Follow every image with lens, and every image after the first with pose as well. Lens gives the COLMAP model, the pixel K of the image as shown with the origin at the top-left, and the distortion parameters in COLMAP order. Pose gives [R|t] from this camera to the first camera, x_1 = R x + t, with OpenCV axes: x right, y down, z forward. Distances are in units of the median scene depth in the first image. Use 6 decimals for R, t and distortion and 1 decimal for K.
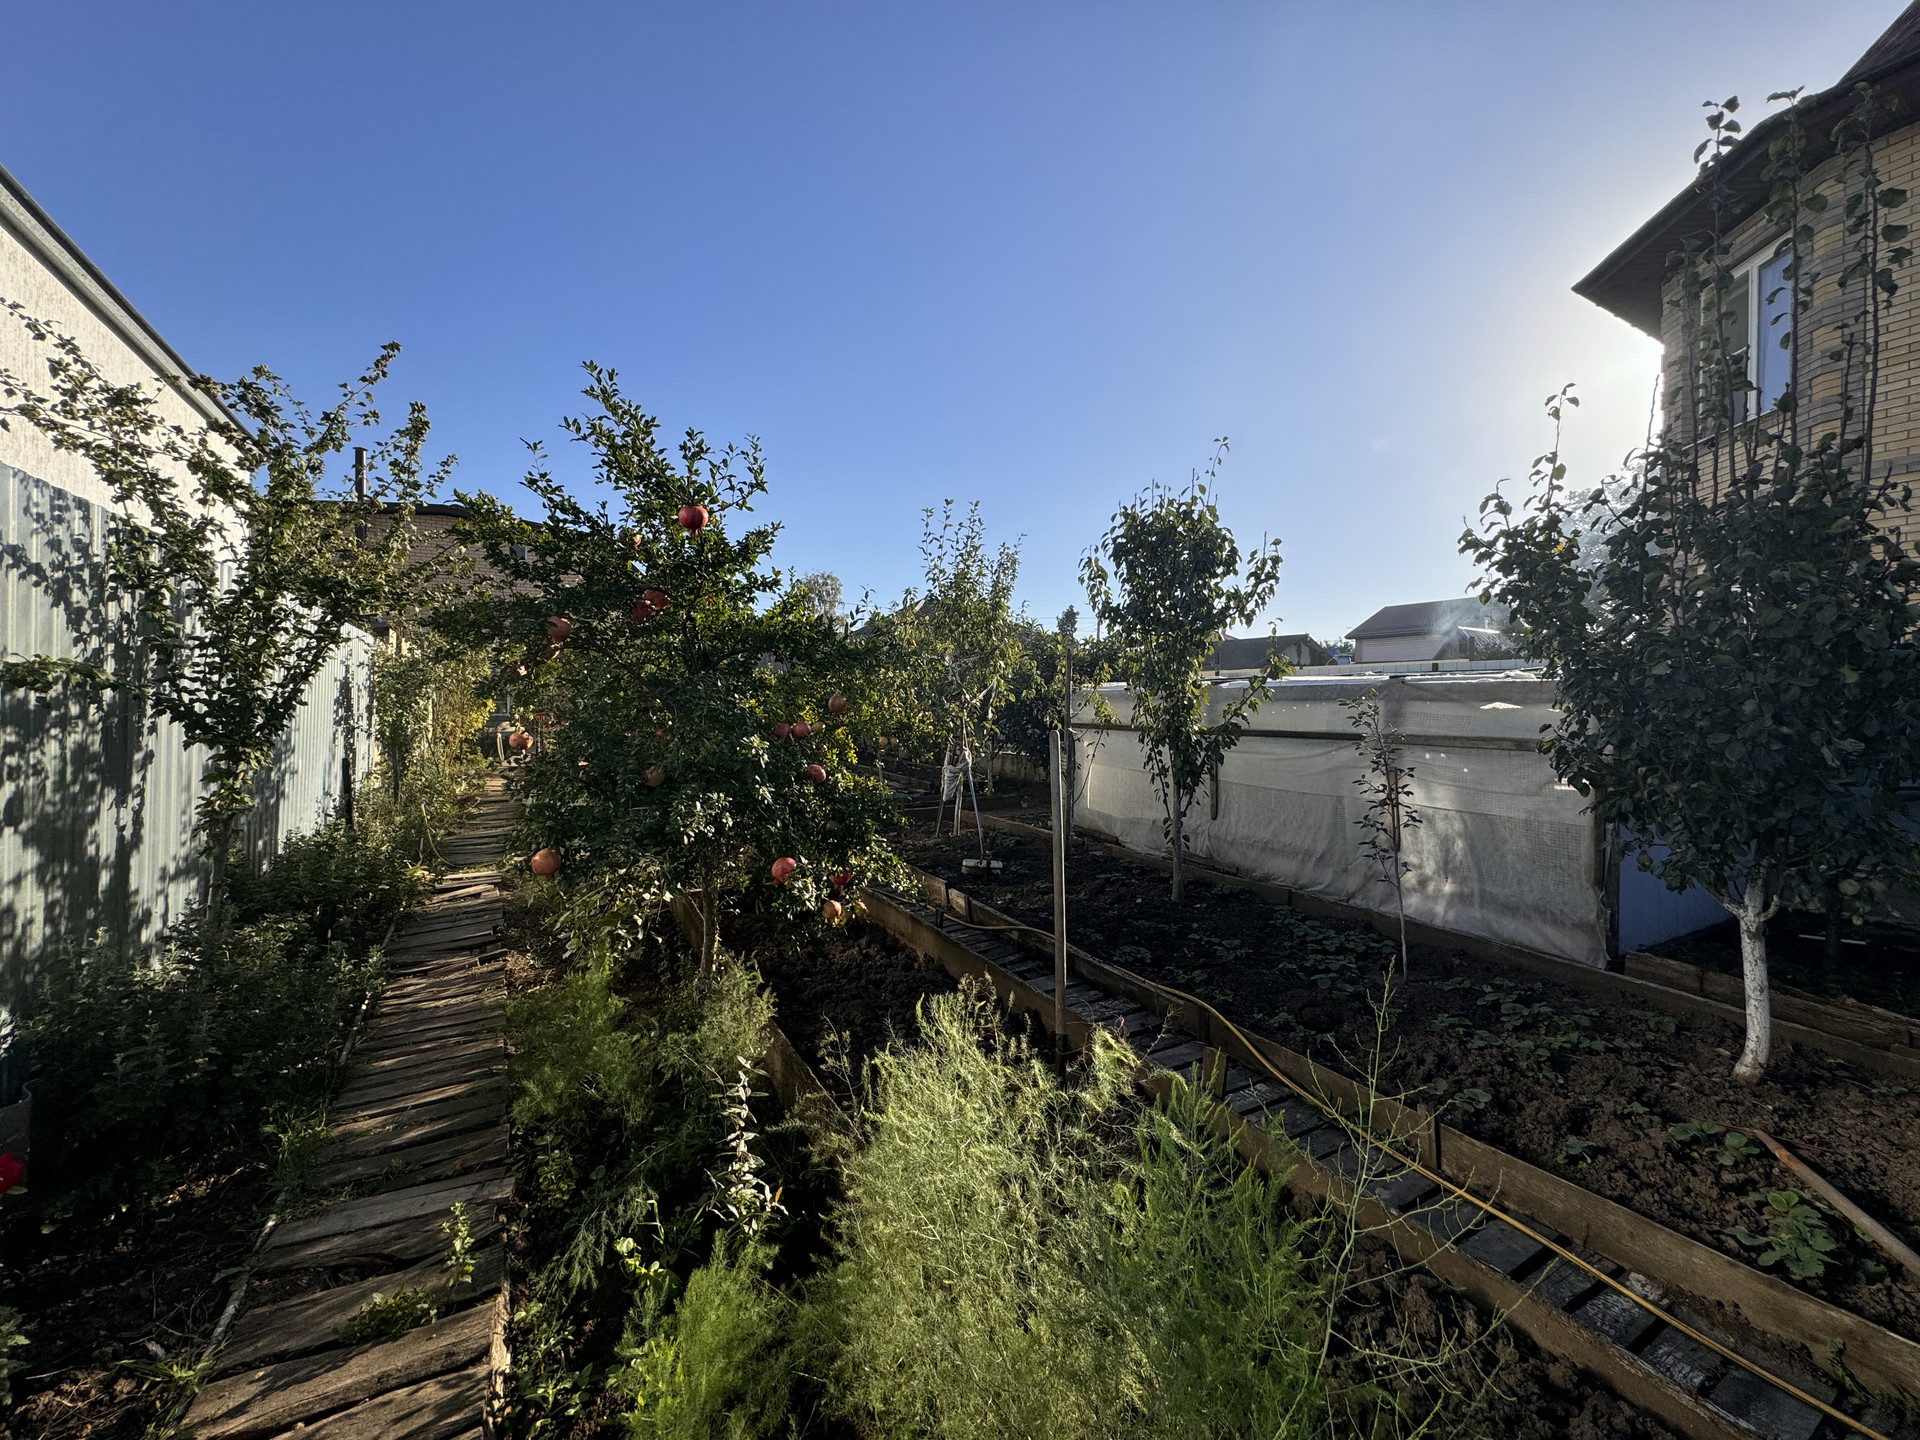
lens RADIAL K [[767.9, 0, 960.3], [0, 767.9, 715.2], [0, 0, 1]] dist [-0.000344, 0.000516]
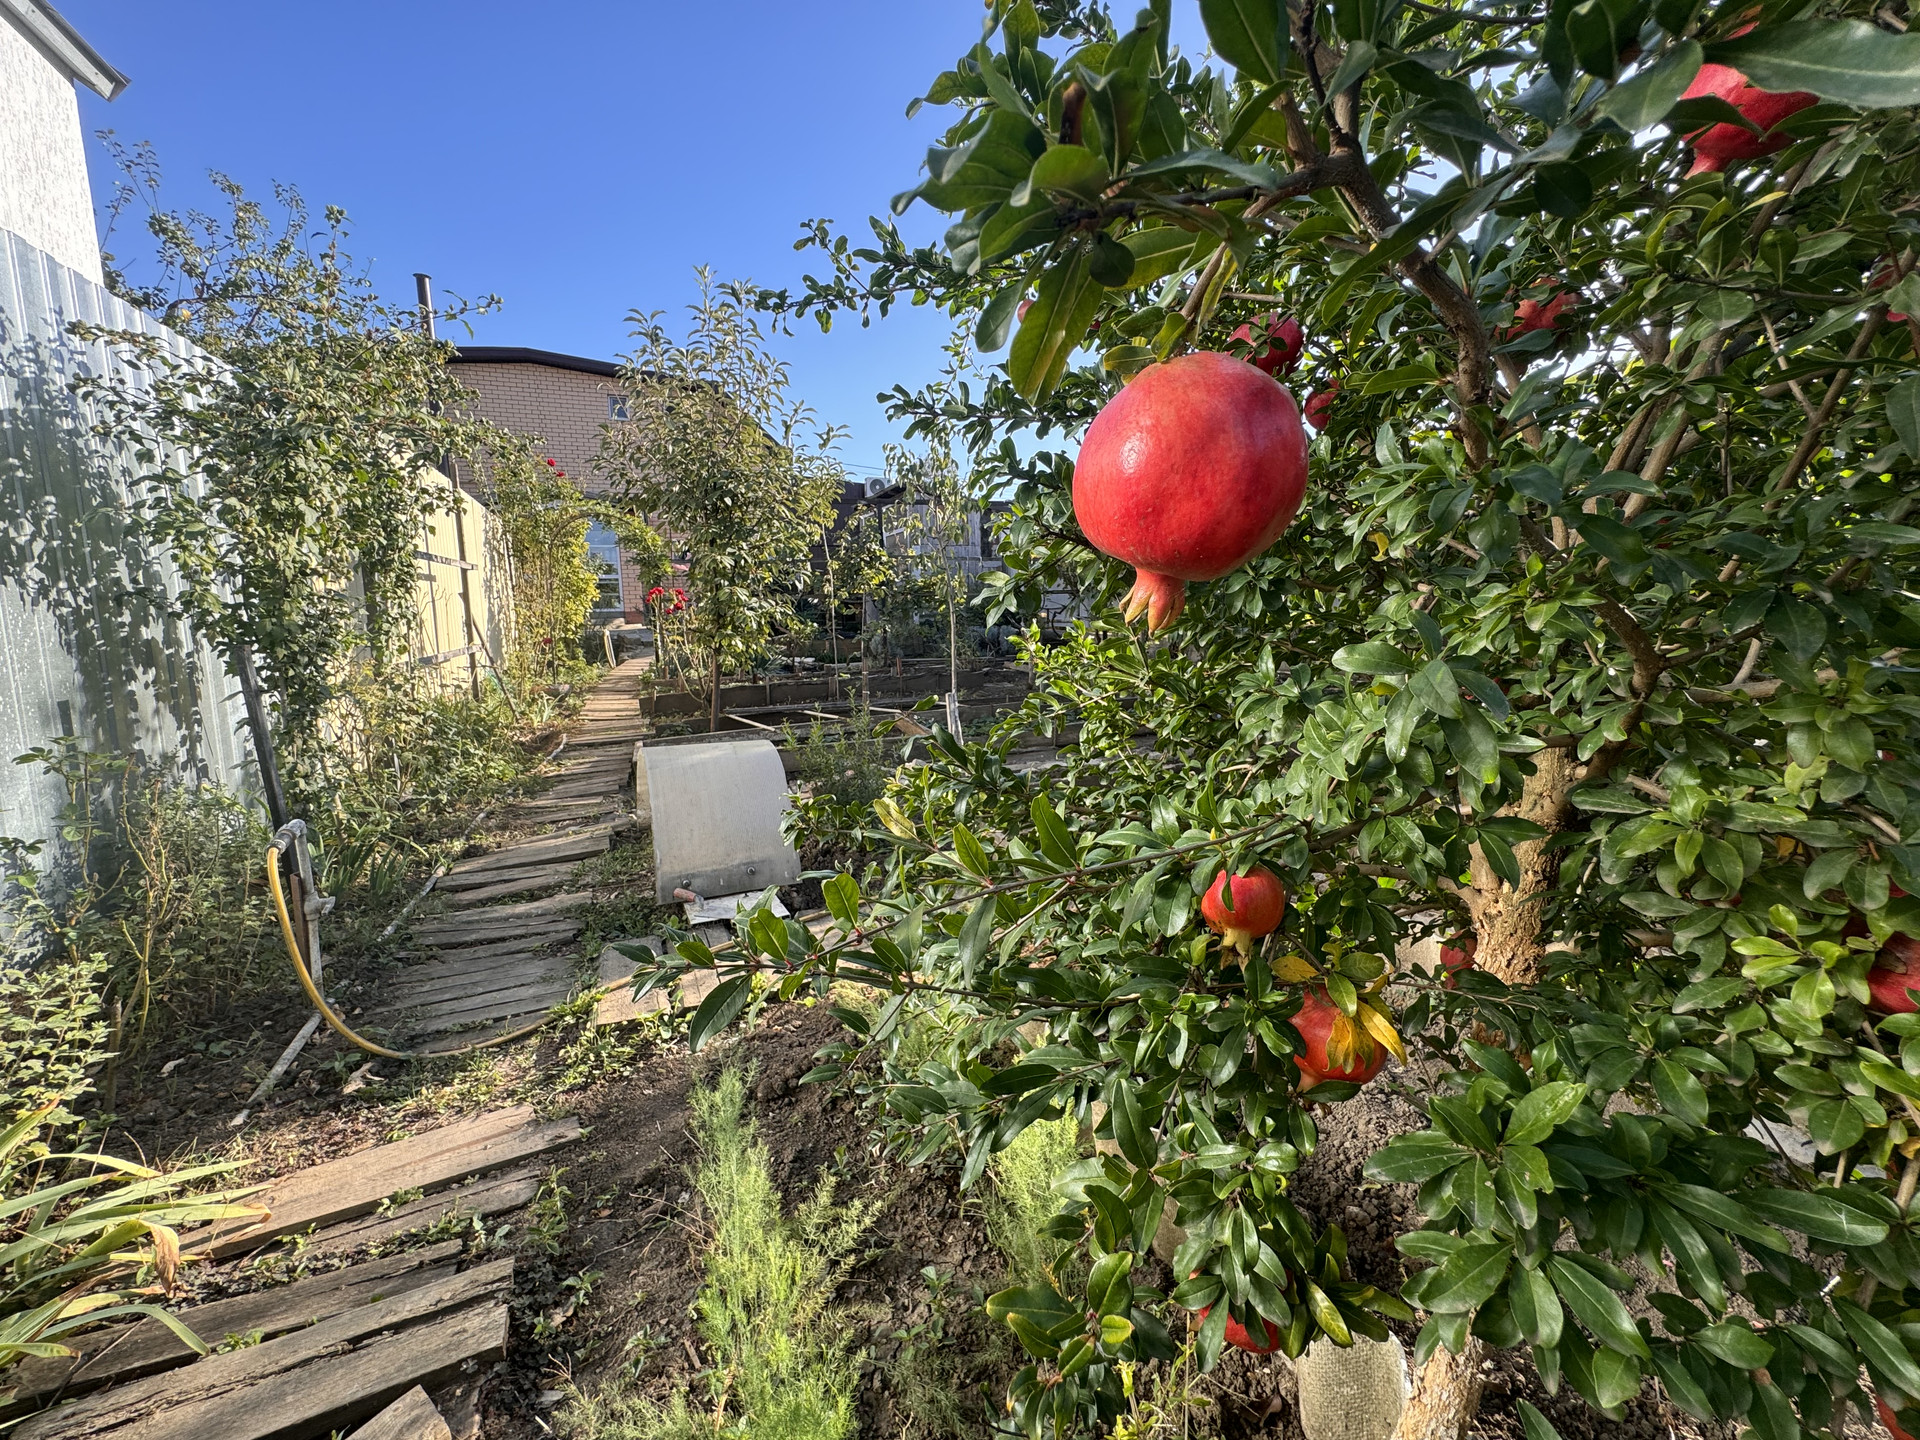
lens RADIAL K [[767.9, 0, 960.0], [0, 767.9, 717.7], [0, 0, 1]] dist [-0.000344, 0.000516]
pose [[0.991979, 0.007503, -0.126181, -0.254724], [0.009550, 0.990935, 0.134001, 0.016296], [0.126042, -0.134132, 0.982915, 0.469727]]
